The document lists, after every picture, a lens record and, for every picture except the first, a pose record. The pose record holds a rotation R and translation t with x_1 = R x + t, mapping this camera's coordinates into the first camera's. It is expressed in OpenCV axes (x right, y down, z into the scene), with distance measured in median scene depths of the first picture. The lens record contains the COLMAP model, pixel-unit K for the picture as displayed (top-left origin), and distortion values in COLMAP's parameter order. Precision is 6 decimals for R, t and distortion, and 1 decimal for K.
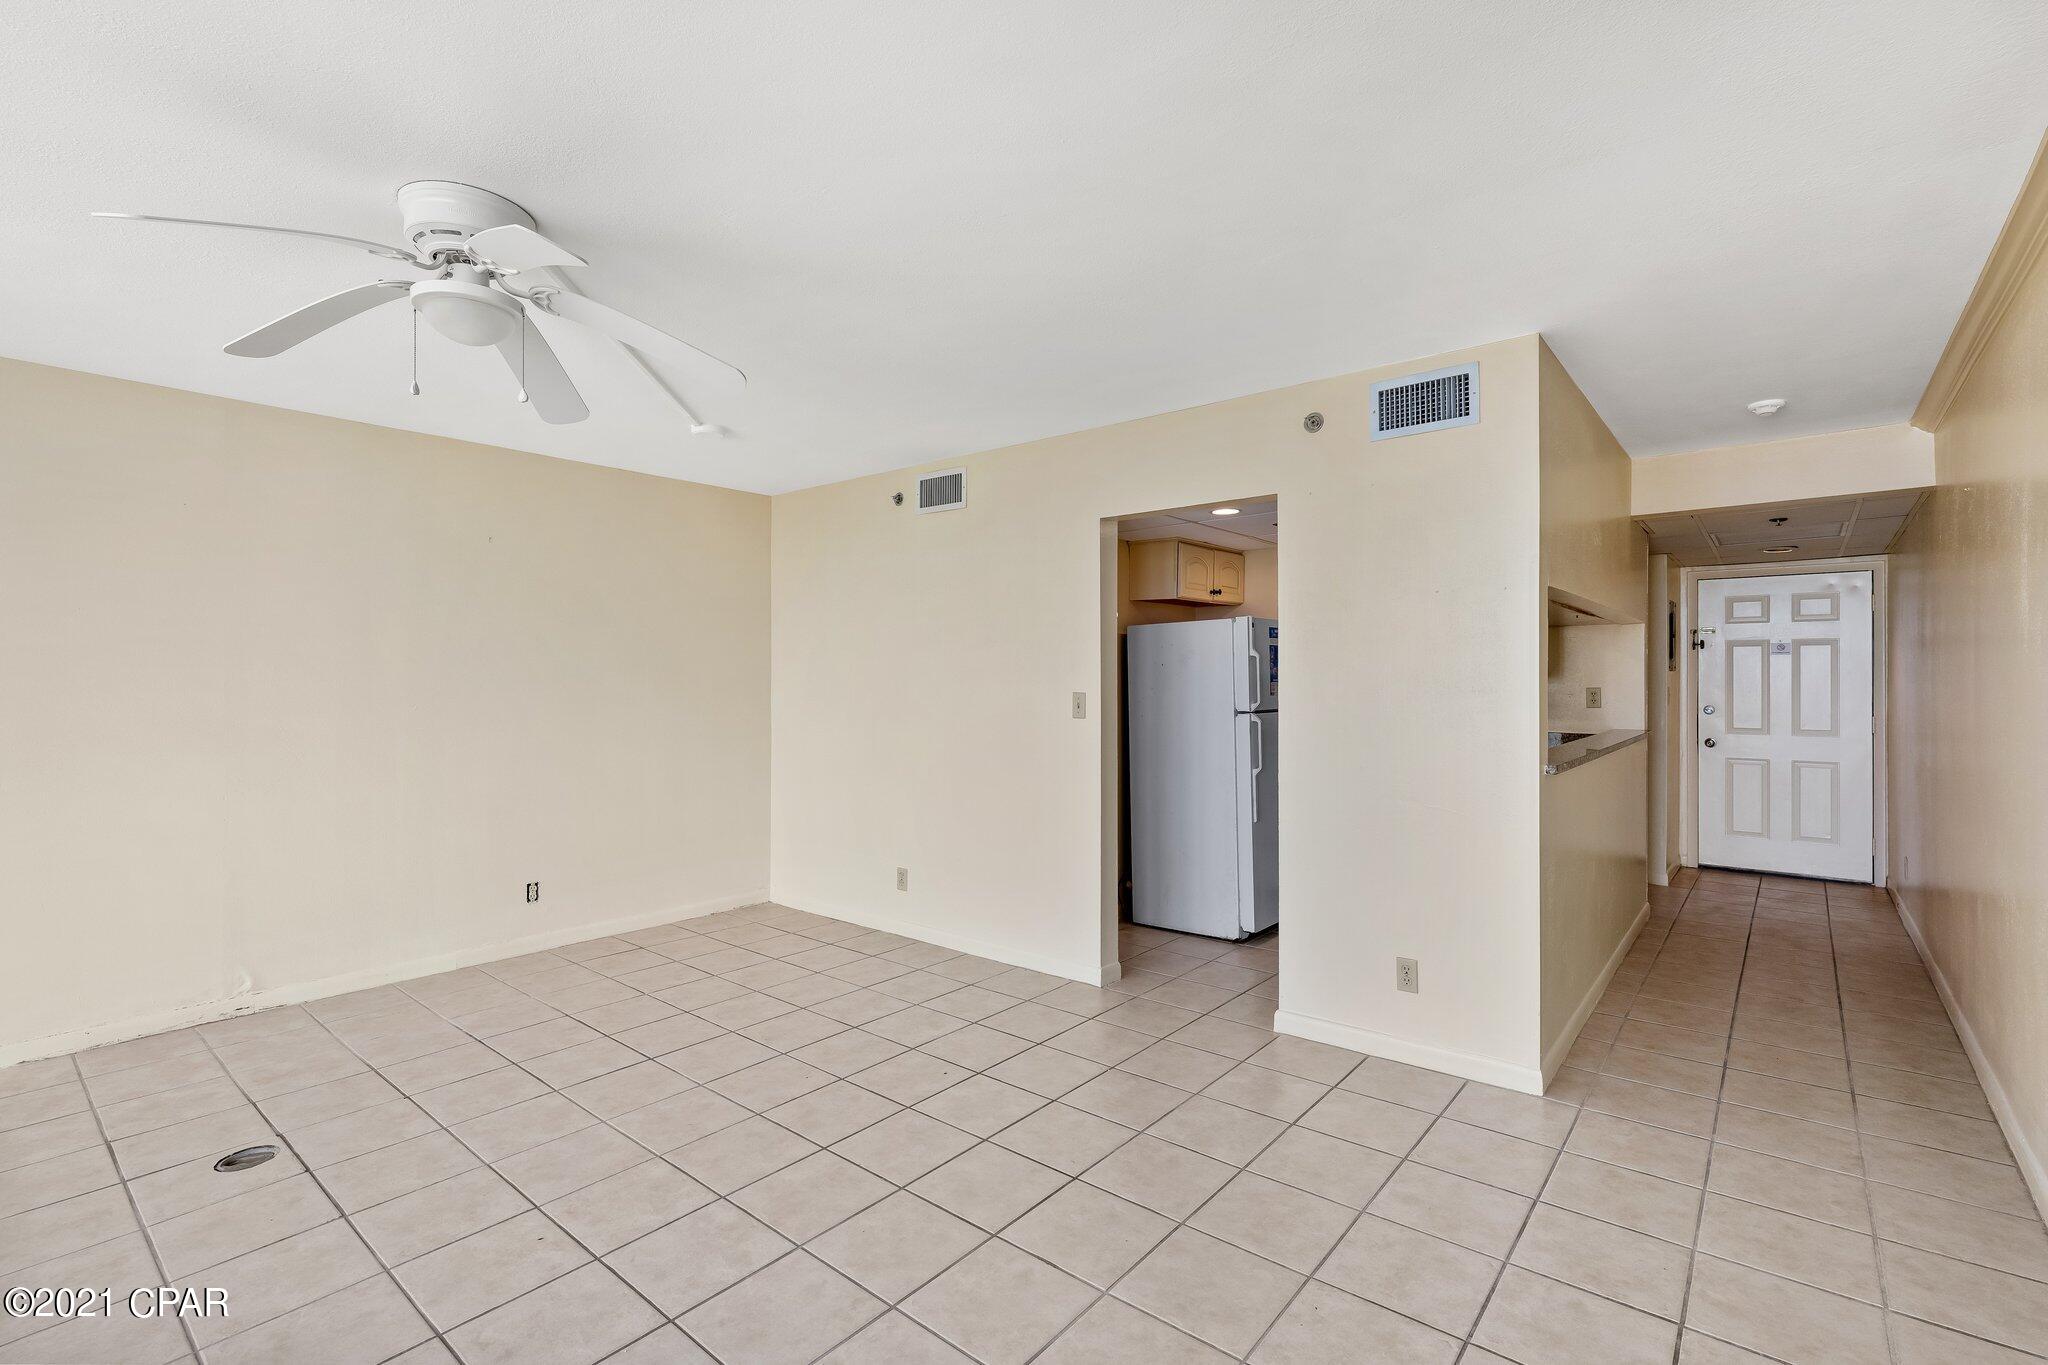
lens RADIAL K [[928.4, 0, 1026.6], [0, 928.4, 675.2], [0, 0, 1]] dist [0.001026, -0.000011]
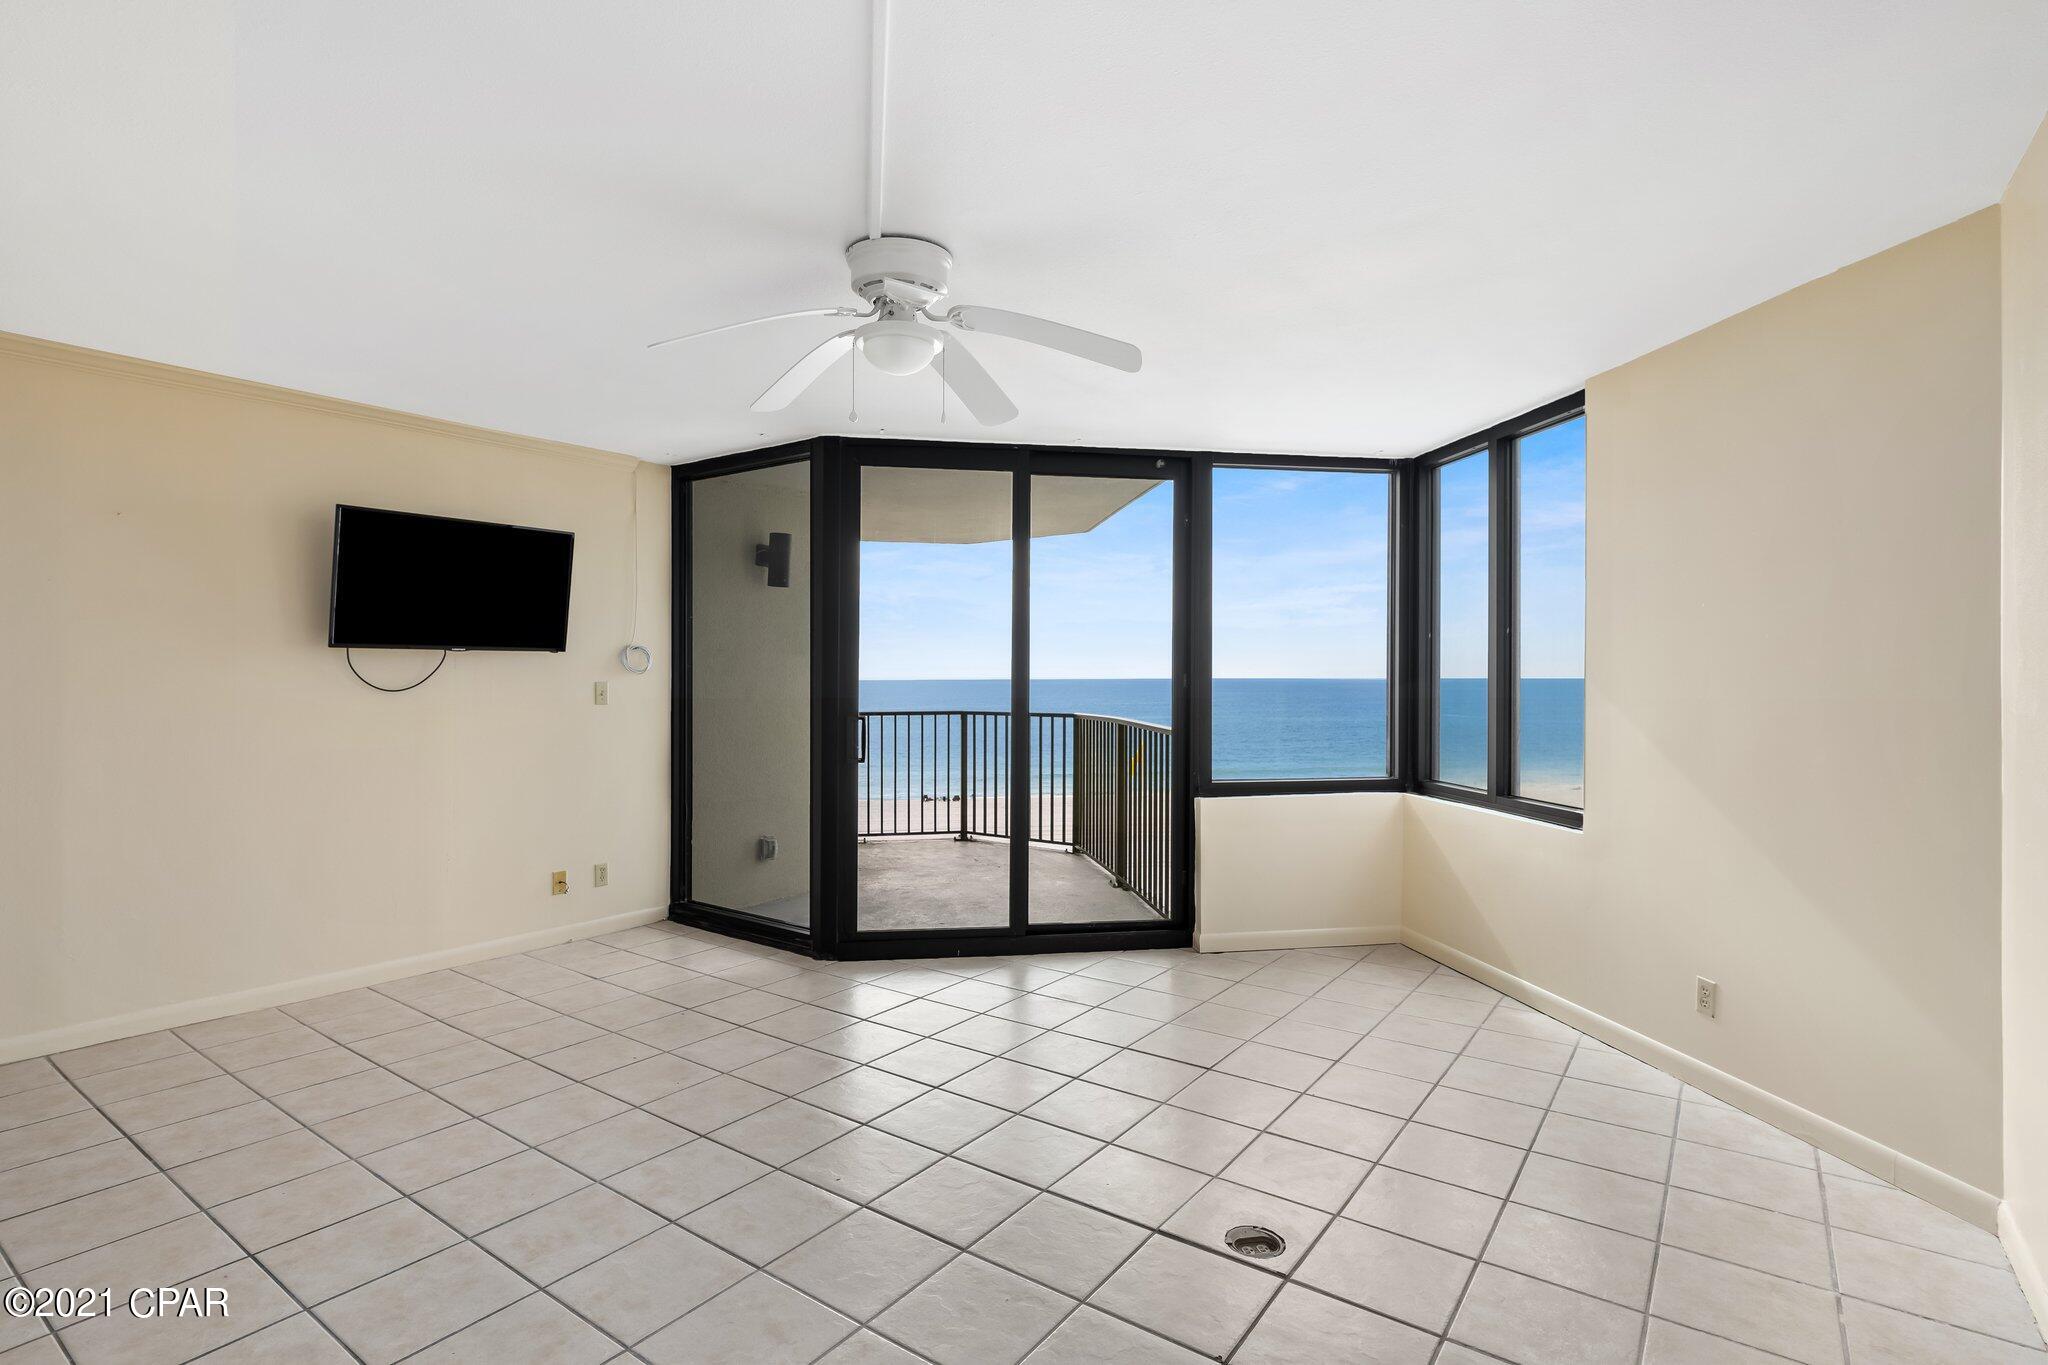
lens RADIAL K [[993.3, 0, 1024.0], [0, 993.3, 682.5], [0, 0, 1]] dist [0.003358, 0.000318]
pose [[-0.997923, -0.001127, -0.064412, -0.376649], [-0.001295, 0.999996, 0.002568, 0.009250], [0.064409, 0.002646, -0.997920, 1.237330]]
